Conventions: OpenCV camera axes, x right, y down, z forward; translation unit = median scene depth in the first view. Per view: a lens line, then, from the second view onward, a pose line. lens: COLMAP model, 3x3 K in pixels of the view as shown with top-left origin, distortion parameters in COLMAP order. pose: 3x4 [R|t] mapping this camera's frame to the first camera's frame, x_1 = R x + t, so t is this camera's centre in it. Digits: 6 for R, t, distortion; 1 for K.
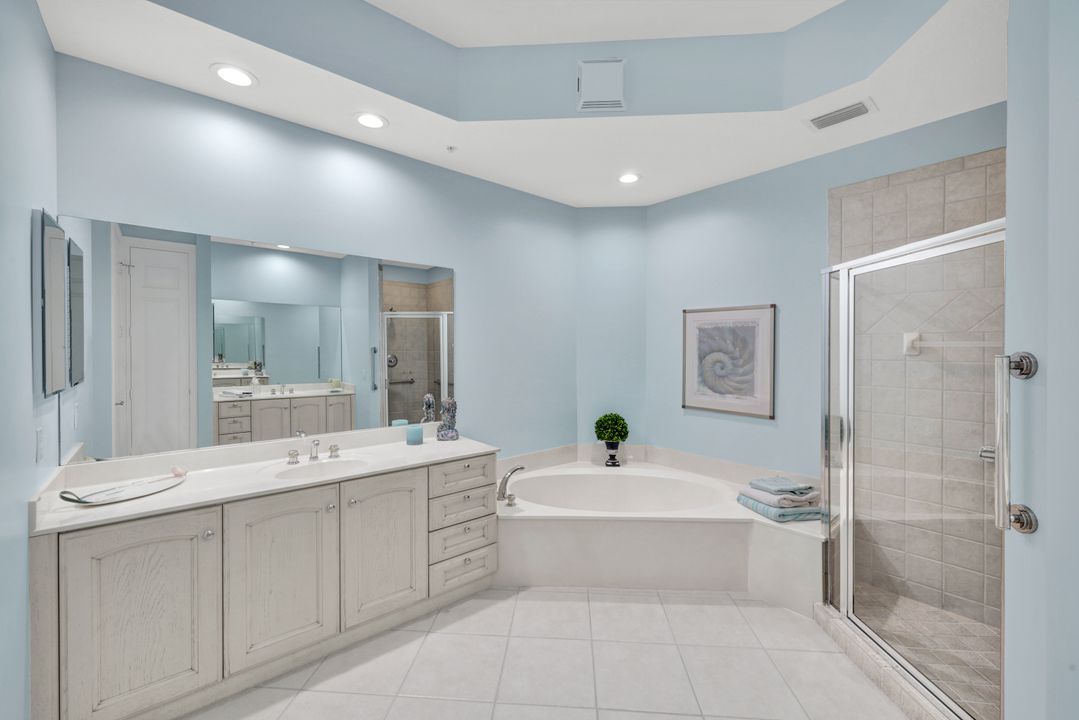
lens RADIAL K [[434.6, 0, 541.2], [0, 434.6, 346.1], [0, 0, 1]] dist [0.000100, 0.000485]
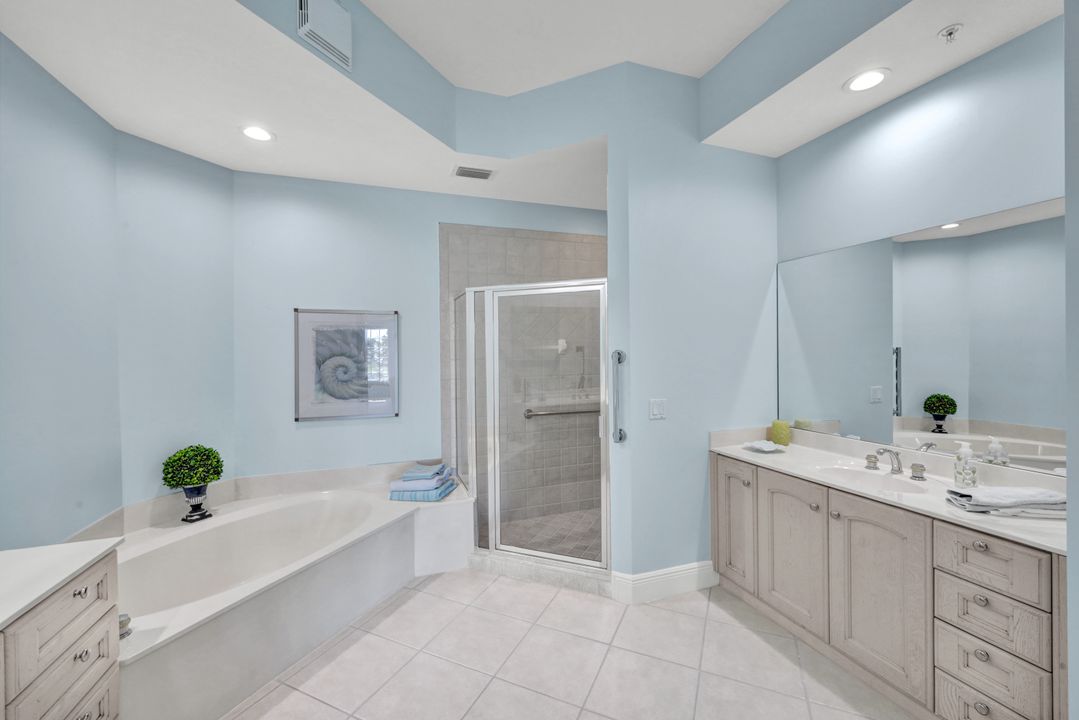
lens RADIAL K [[434.6, 0, 541.2], [0, 434.6, 346.1], [0, 0, 1]] dist [0.000100, 0.000485]
pose [[0.359798, 0.008216, 0.932994, -0.330099], [0.008838, 0.999886, -0.012213, 0.007667], [-0.932988, 0.012640, 0.359685, 0.247201]]
